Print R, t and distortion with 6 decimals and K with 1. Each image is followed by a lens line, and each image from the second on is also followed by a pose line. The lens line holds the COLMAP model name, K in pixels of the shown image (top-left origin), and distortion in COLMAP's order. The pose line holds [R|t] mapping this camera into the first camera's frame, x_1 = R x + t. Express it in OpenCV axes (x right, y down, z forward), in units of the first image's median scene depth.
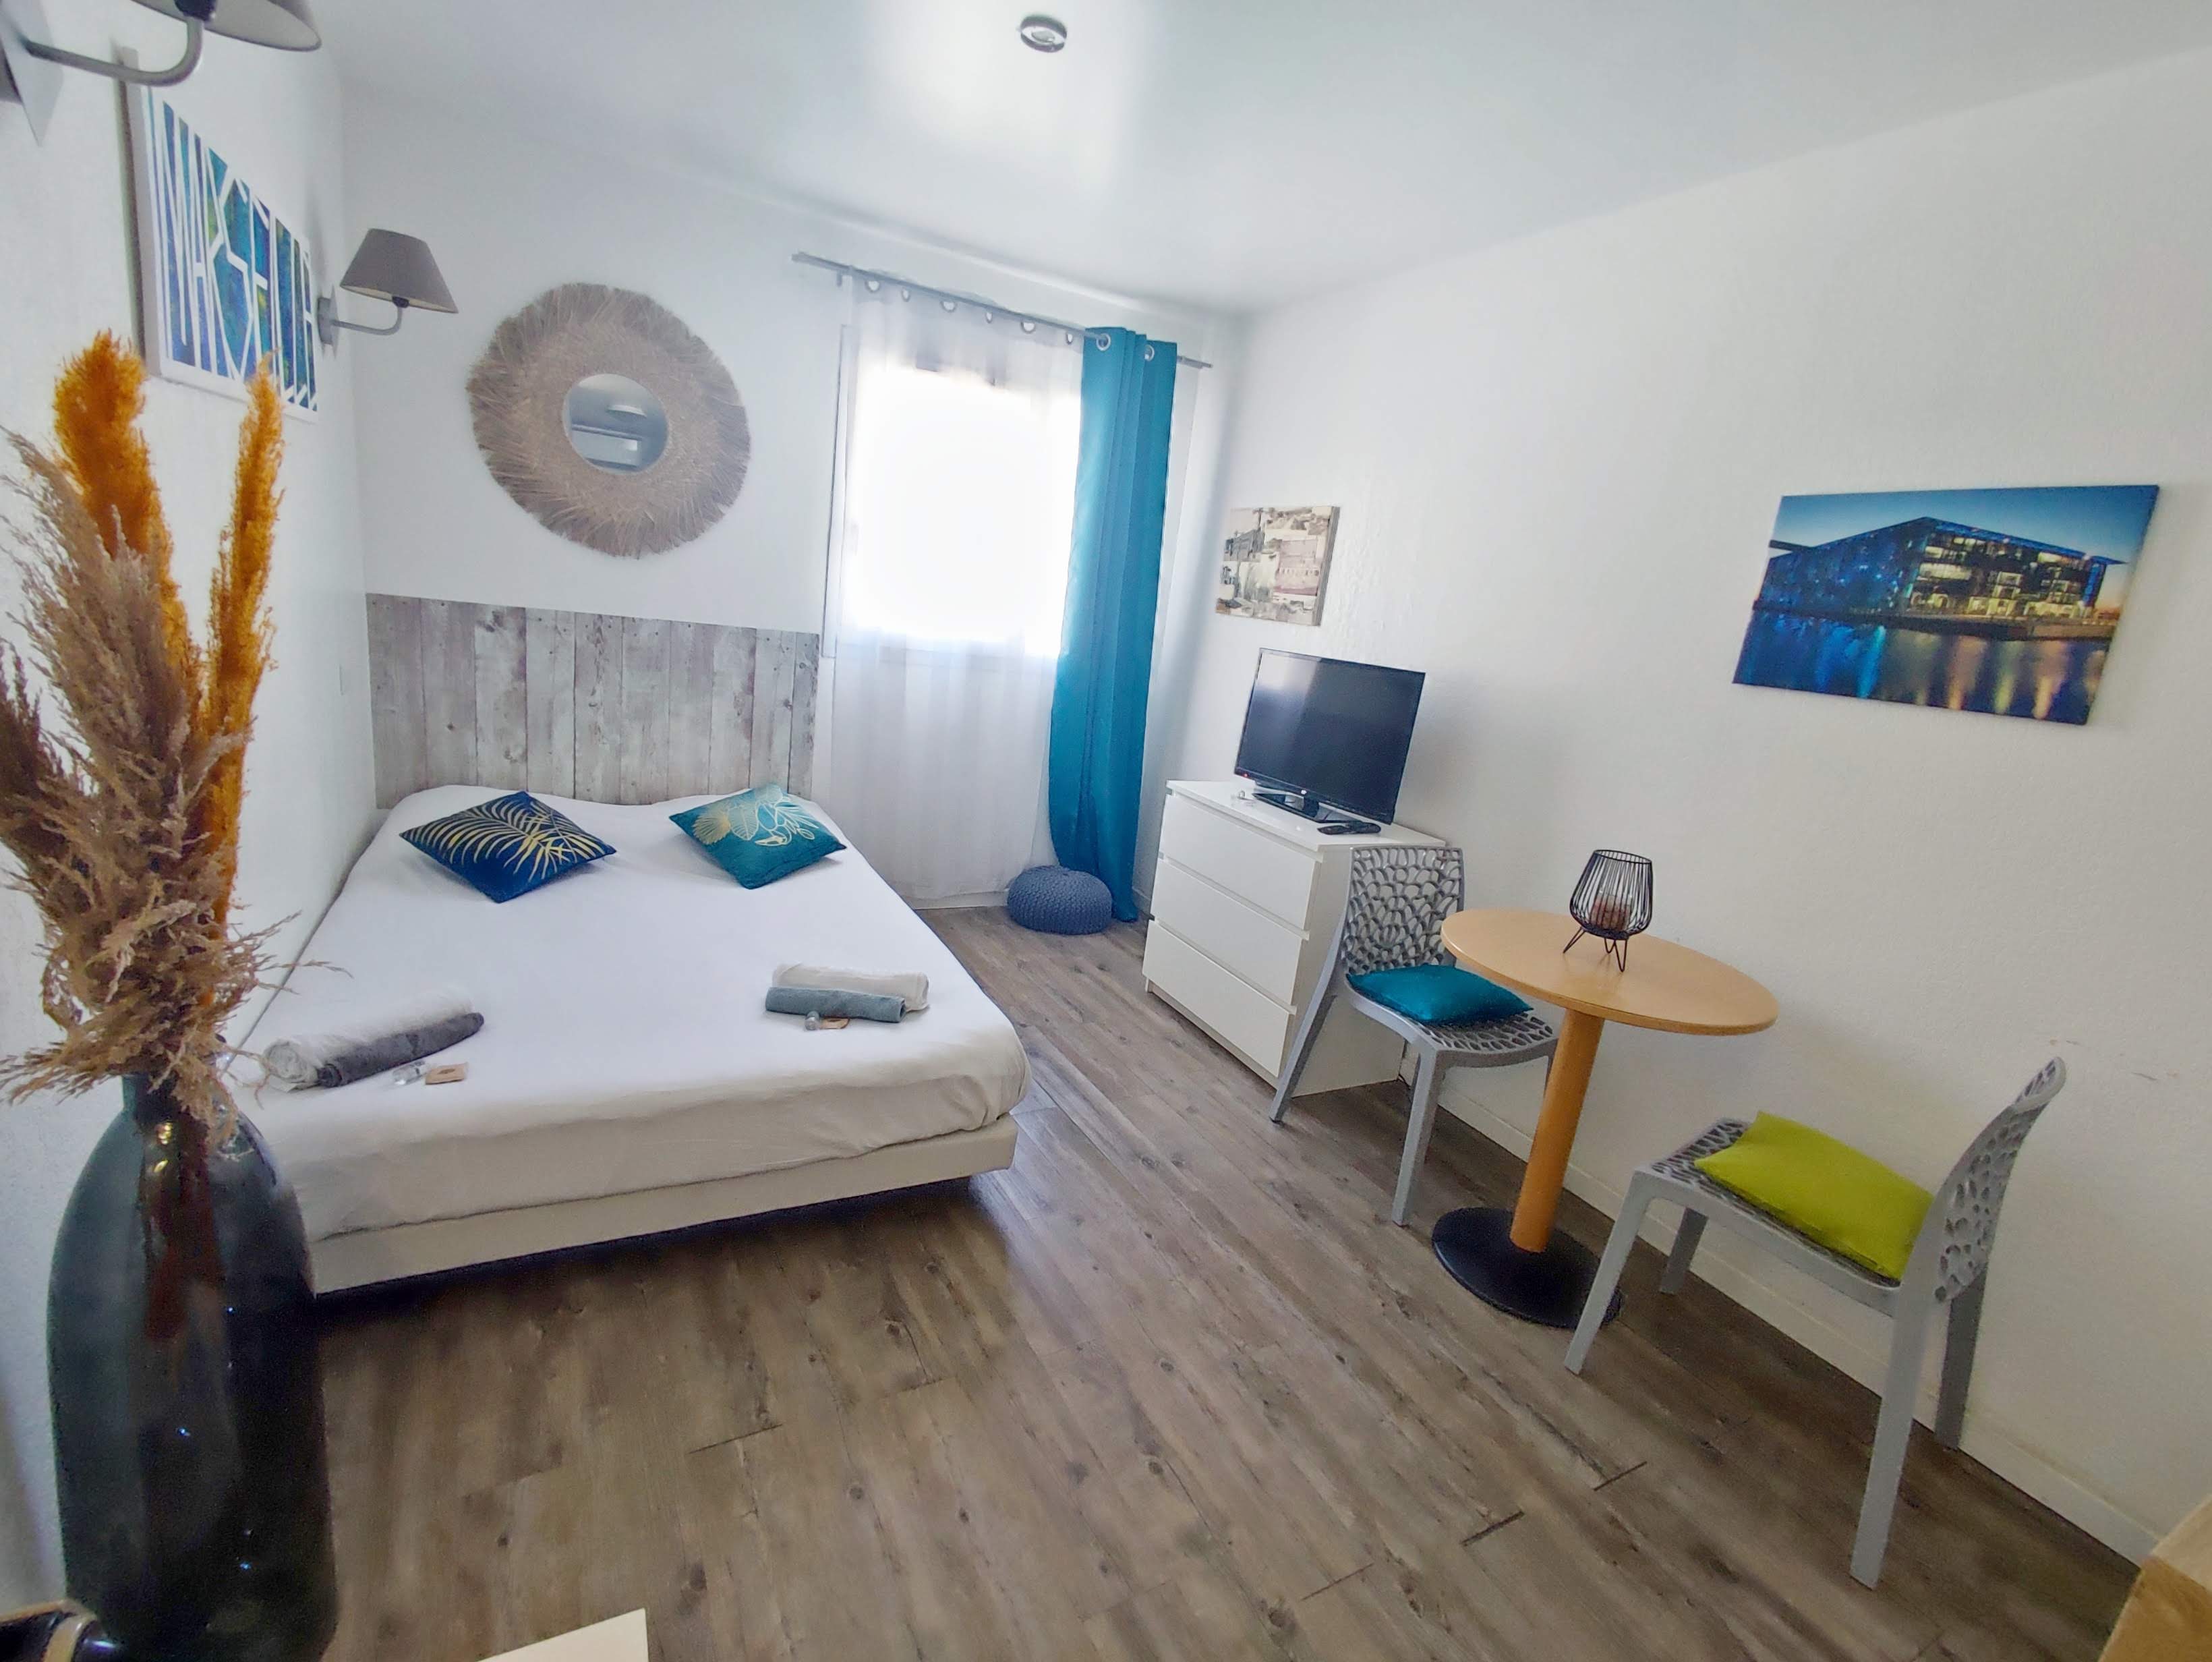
lens RADIAL K [[1004.7, 0, 1106.0], [0, 1004.7, 831.0], [0, 0, 1]] dist [0.003724, -0.000316]
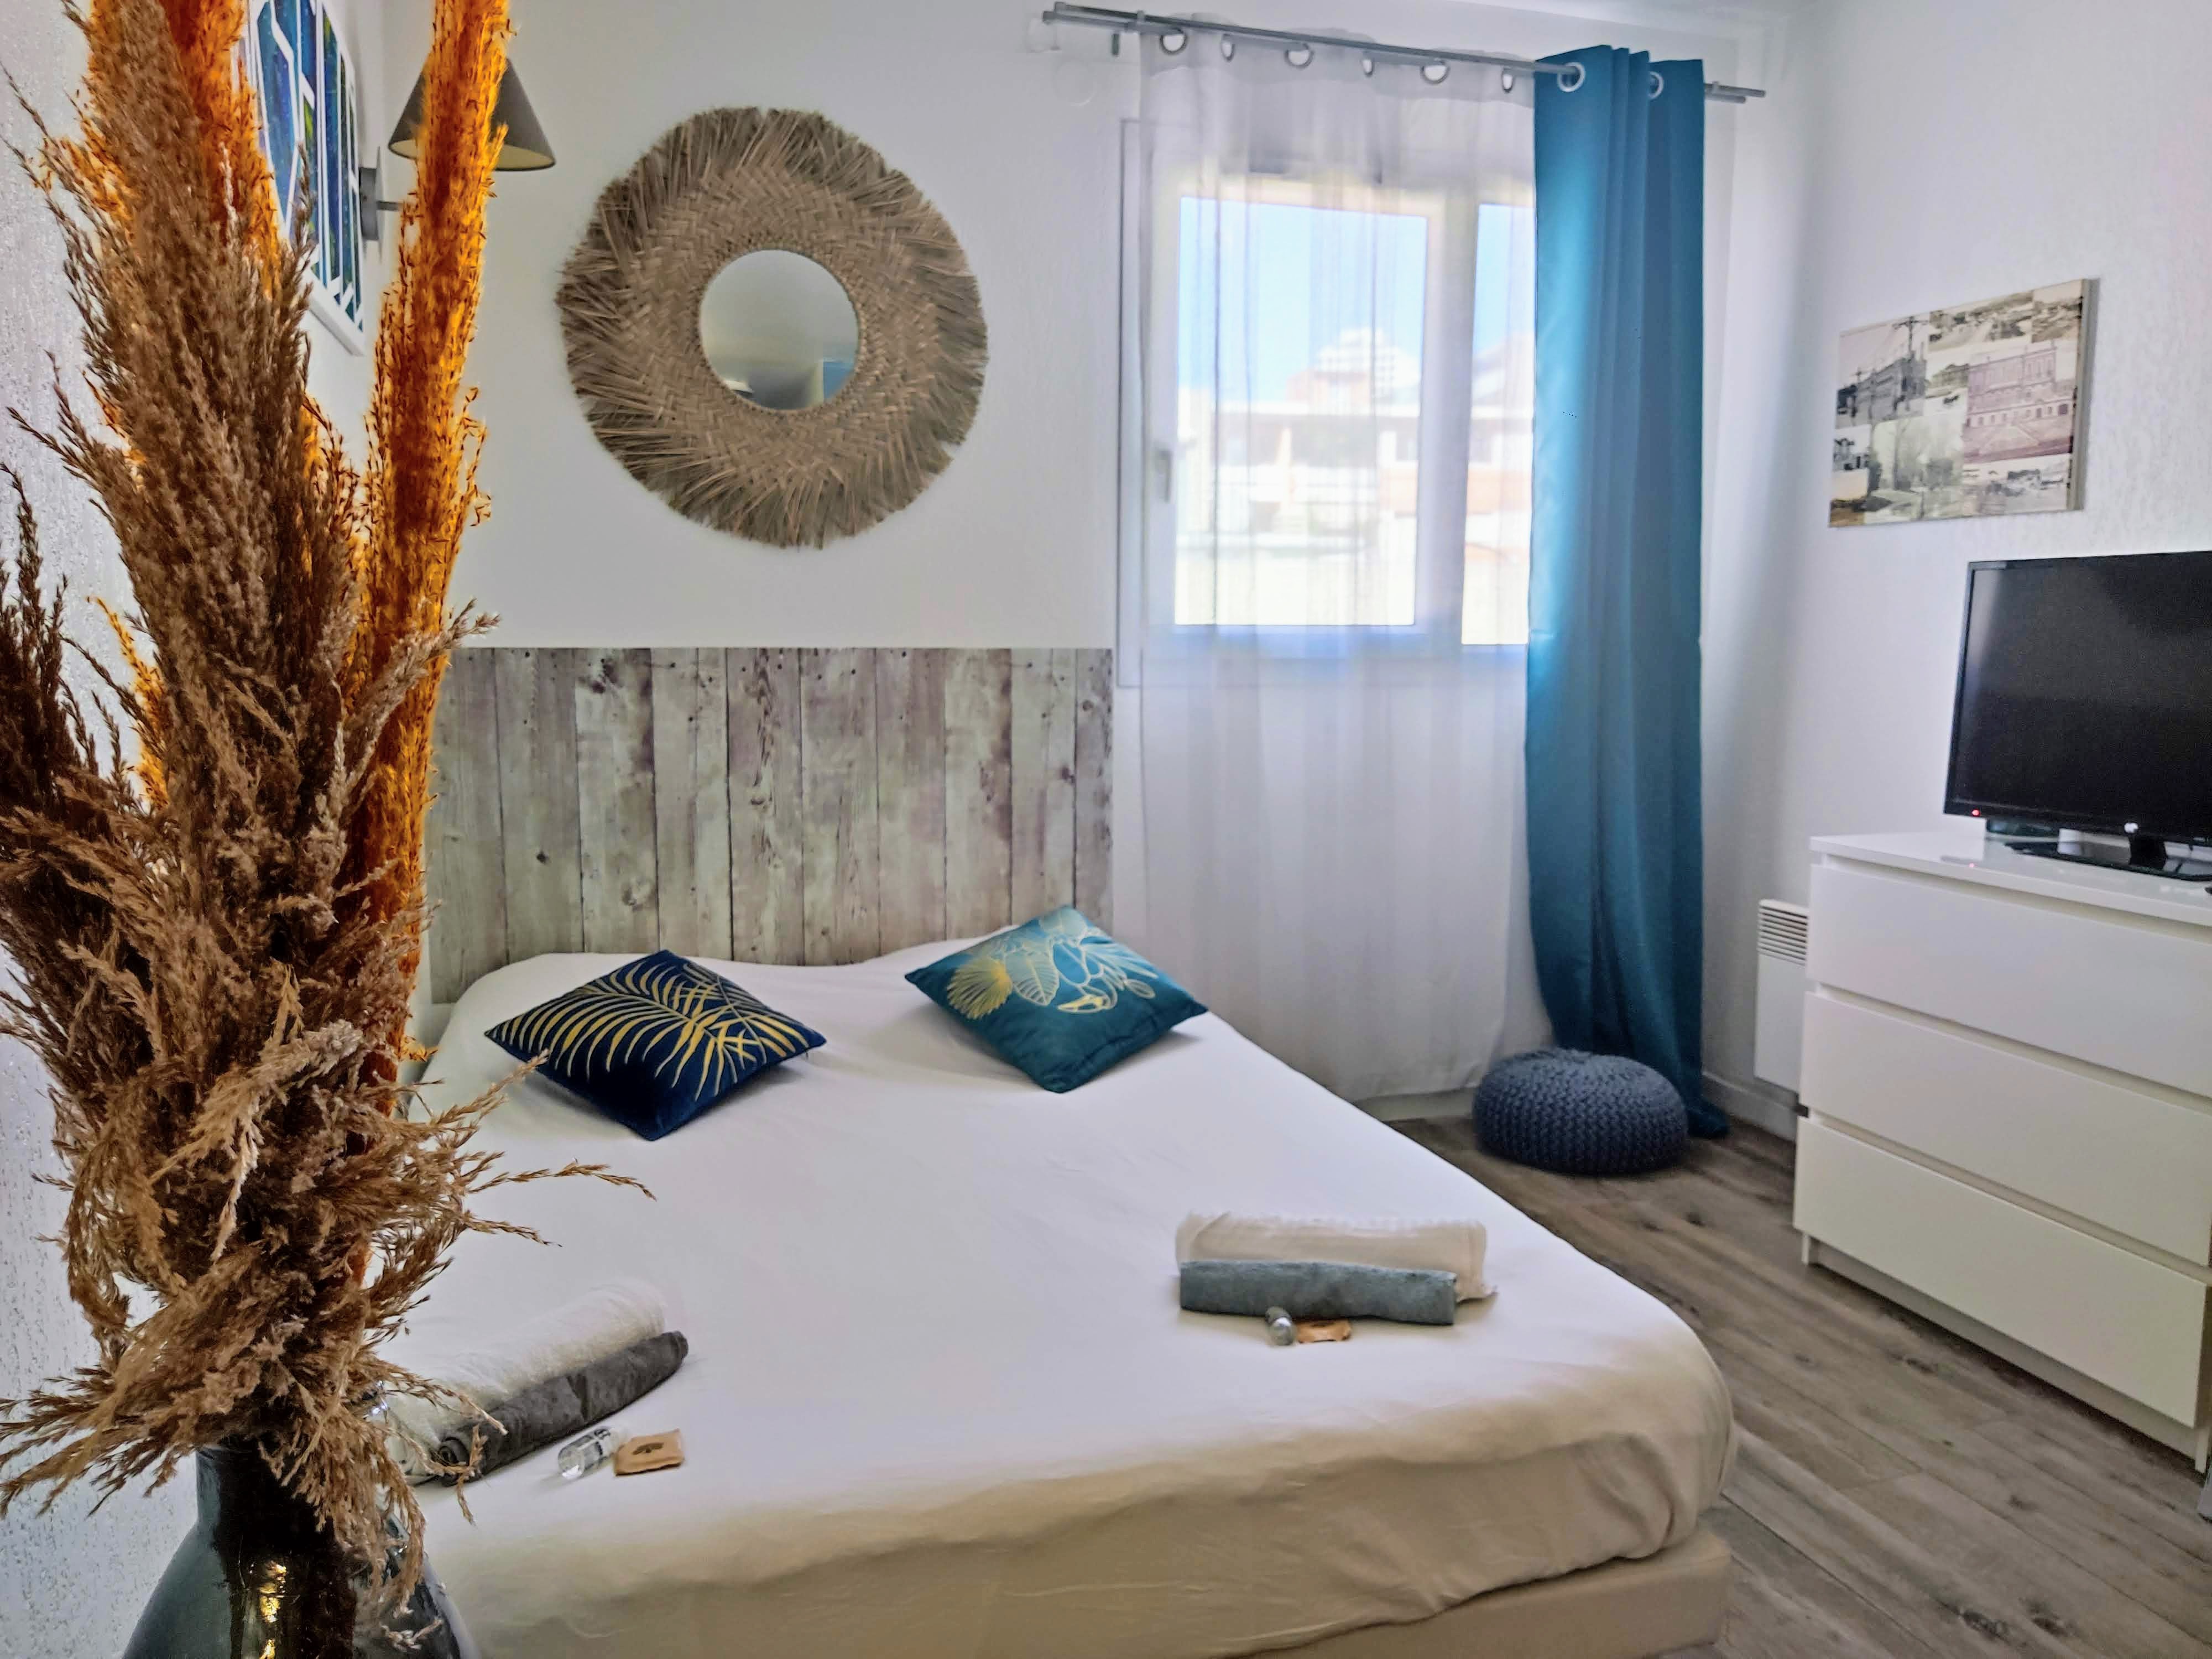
lens RADIAL K [[1645.3, 0, 1106.0], [0, 1645.3, 829.5], [0, 0, 1]] dist [0.094010, -0.153594]
pose [[0.976841, -0.095599, -0.191424, -0.138226], [0.071720, 0.989175, -0.128016, 0.031364], [0.201590, 0.111322, 0.973123, 0.110925]]
